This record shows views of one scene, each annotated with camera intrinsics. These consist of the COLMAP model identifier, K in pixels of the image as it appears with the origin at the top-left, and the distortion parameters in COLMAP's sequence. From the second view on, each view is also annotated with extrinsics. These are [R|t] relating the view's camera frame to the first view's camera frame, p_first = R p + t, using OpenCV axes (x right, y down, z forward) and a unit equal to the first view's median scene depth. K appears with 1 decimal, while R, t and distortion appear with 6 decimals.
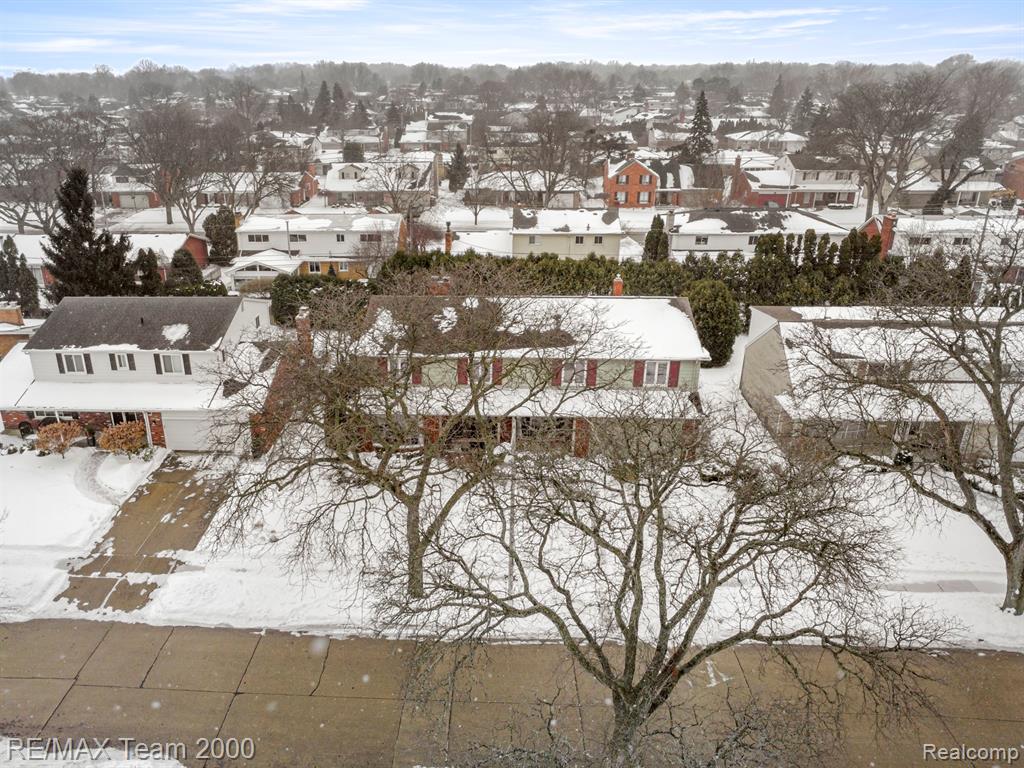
lens RADIAL K [[765.7, 0, 512.0], [0, 765.7, 384.0], [0, 0, 1]] dist [-0.029509, -0.003088]
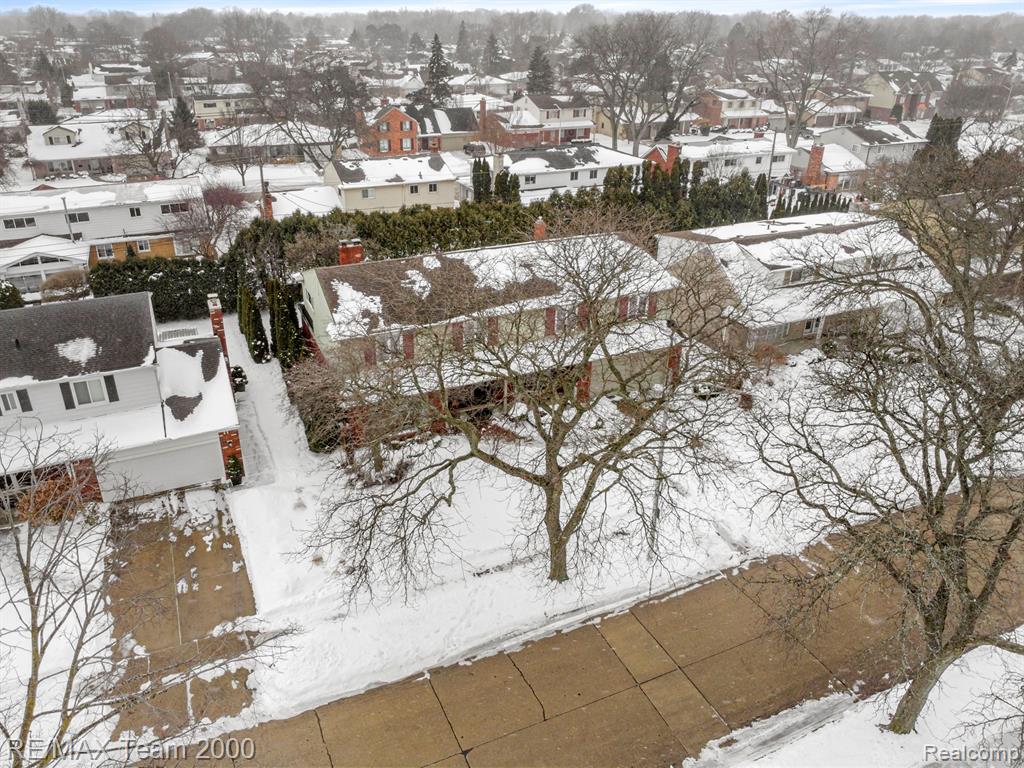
lens RADIAL K [[732.2, 0, 512.0], [0, 732.2, 384.0], [0, 0, 1]] dist [-0.029011, -0.002511]
pose [[0.888223, -0.192552, 0.417113, -0.233463], [0.161810, 0.980869, 0.108232, -0.027549], [-0.429973, -0.028642, 0.902387, 0.109621]]
